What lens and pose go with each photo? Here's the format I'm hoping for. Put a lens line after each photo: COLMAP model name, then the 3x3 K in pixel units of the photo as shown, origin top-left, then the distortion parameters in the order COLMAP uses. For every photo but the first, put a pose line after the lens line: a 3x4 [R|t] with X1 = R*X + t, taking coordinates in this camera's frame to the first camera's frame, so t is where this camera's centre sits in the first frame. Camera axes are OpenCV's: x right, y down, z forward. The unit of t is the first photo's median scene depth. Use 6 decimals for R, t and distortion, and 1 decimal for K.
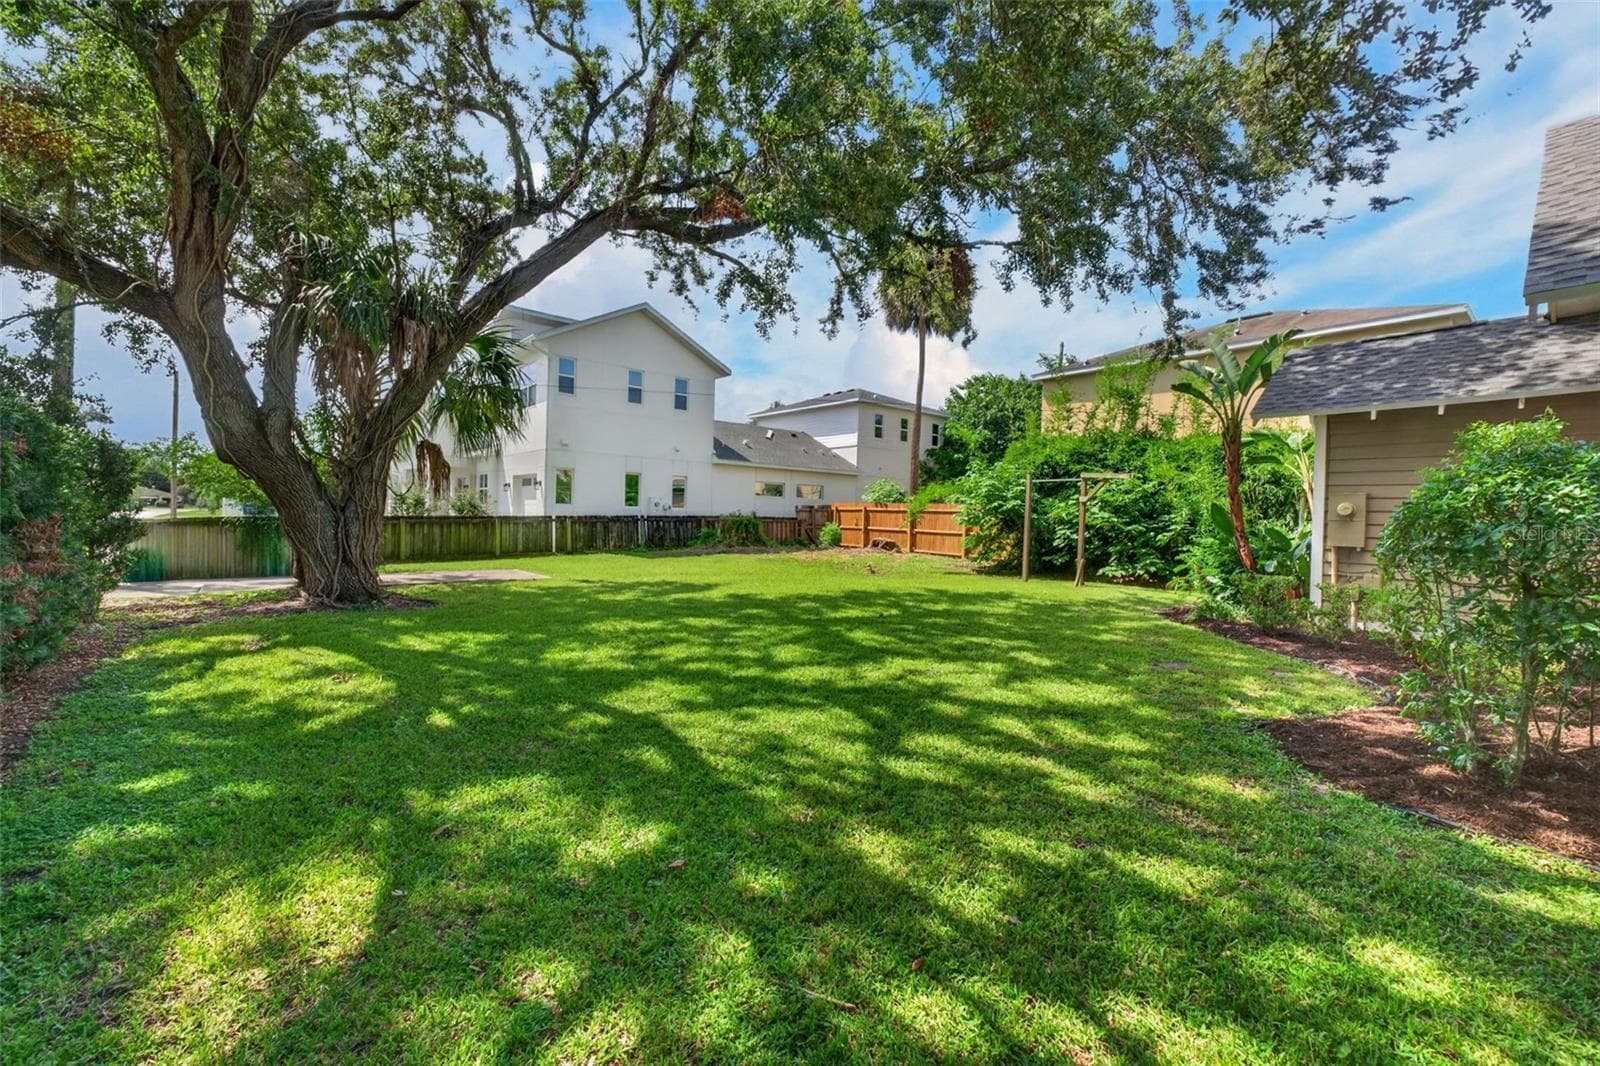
lens RADIAL K [[657.8, 0, 799.6], [0, 657.8, 512.8], [0, 0, 1]] dist [0.001760, -0.002719]
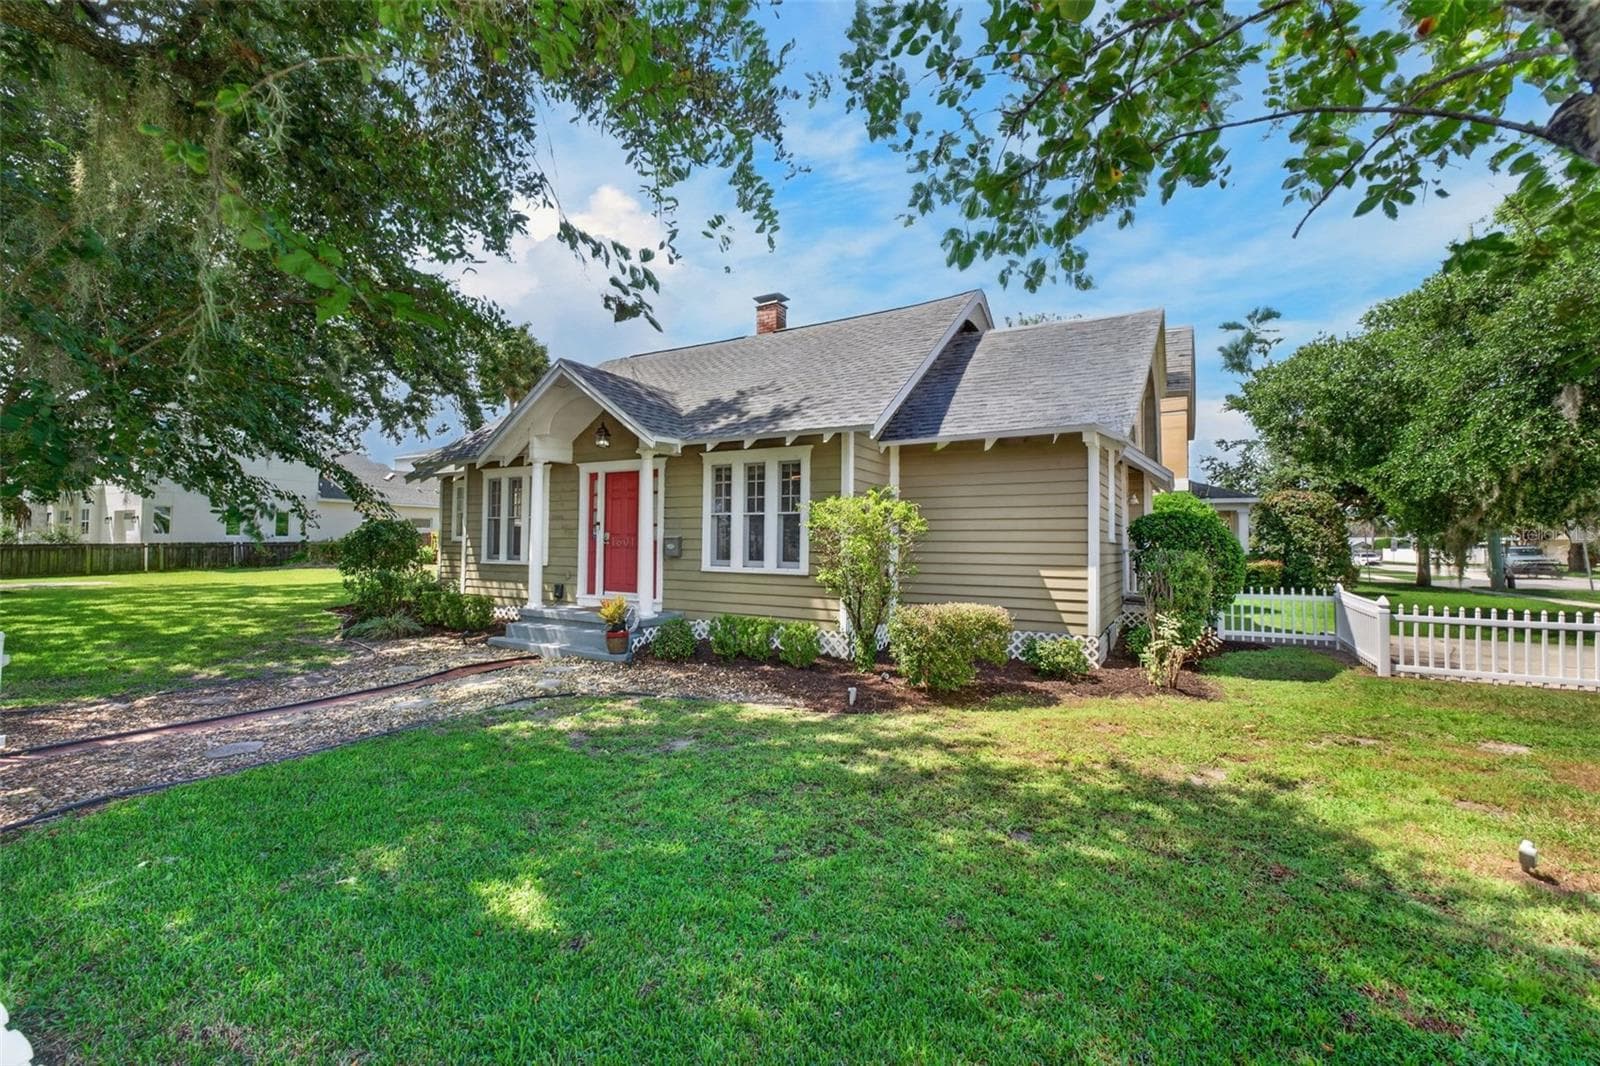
lens RADIAL K [[657.8, 0, 805.9], [0, 657.8, 523.1], [0, 0, 1]] dist [0.001760, -0.002719]
pose [[0.938450, -0.000705, 0.345414, 0.382687], [0.007710, 0.999792, -0.018904, -0.000017], [-0.345329, 0.020404, 0.938260, -0.640498]]
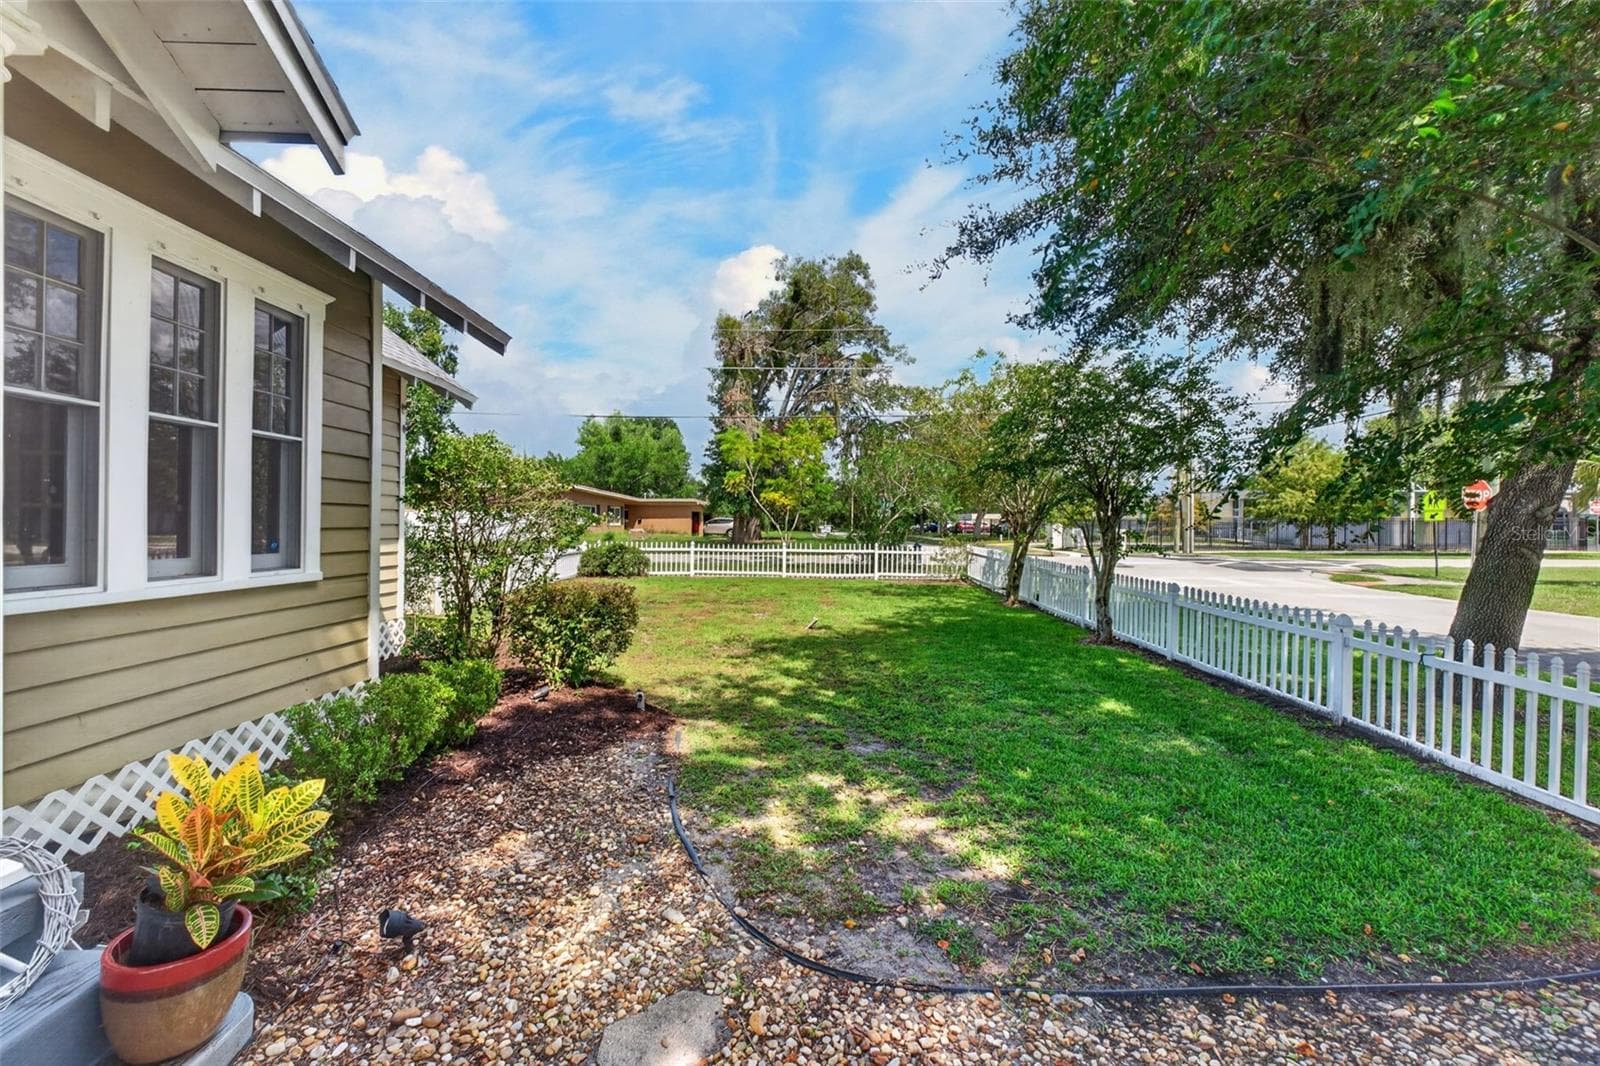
lens RADIAL K [[657.8, 0, 801.9], [0, 657.8, 538.8], [0, 0, 1]] dist [0.001760, -0.002719]
pose [[-0.774838, -0.047893, 0.630343, 0.296059], [-0.041101, 0.998833, 0.025368, 0.002452], [-0.630822, -0.006251, -0.775902, -0.175914]]
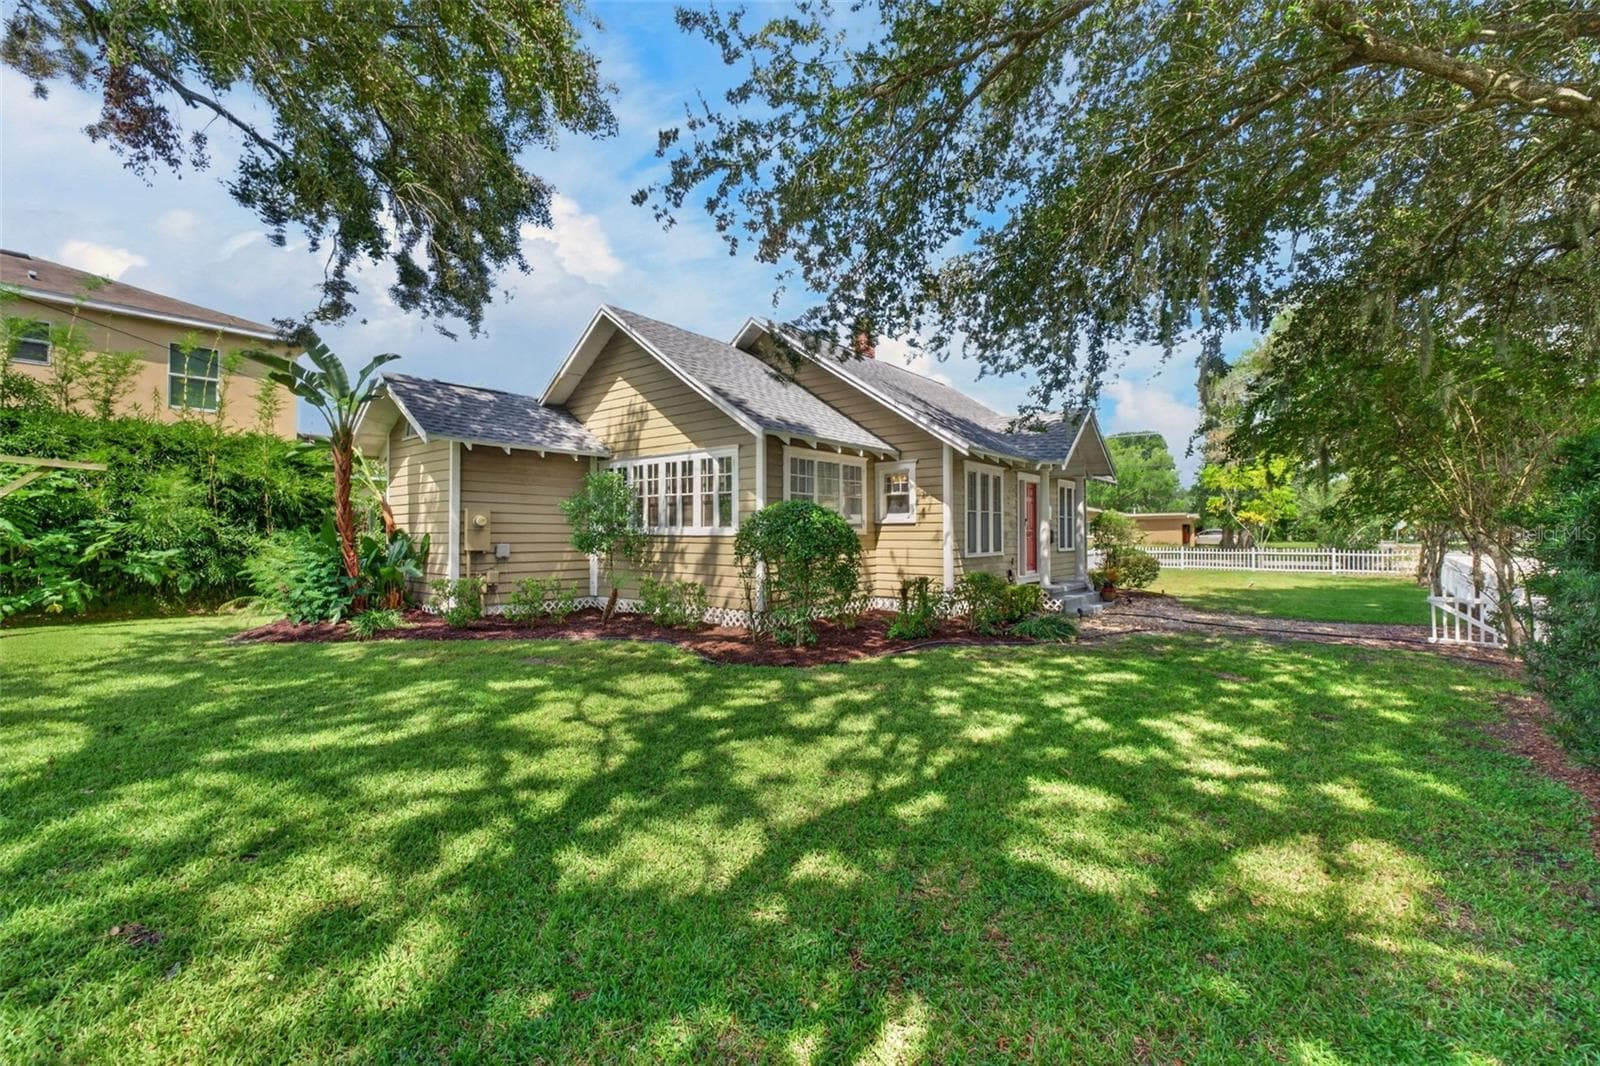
lens RADIAL K [[657.8, 0, 802.5], [0, 657.8, 520.7], [0, 0, 1]] dist [0.001760, -0.002719]
pose [[-0.192516, 0.000387, 0.981294, -0.210130], [-0.014159, 0.999895, -0.003172, -0.004038], [-0.981192, -0.014505, -0.192490, 0.257505]]
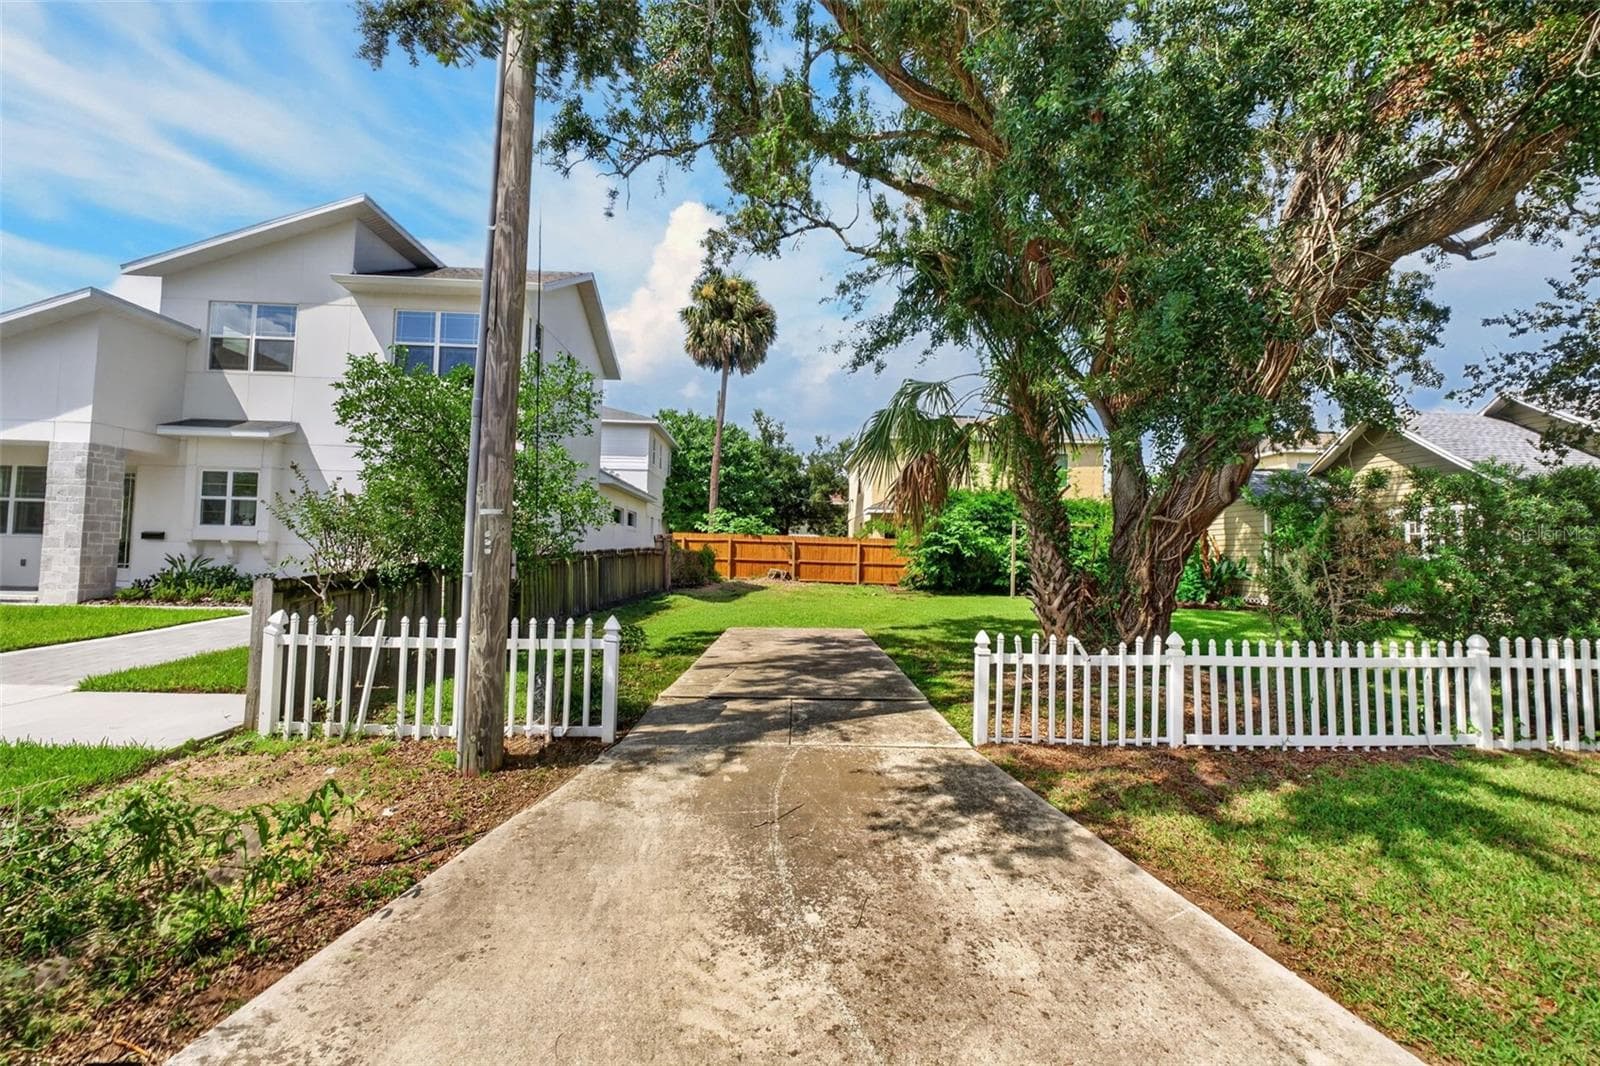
lens RADIAL K [[657.8, 0, 804.1], [0, 657.8, 517.6], [0, 0, 1]] dist [0.001760, -0.002719]
pose [[0.596336, 0.034016, 0.802014, -0.743971], [-0.009596, 0.999332, -0.035250, -0.007640], [-0.802678, 0.013324, 0.596264, 0.392500]]
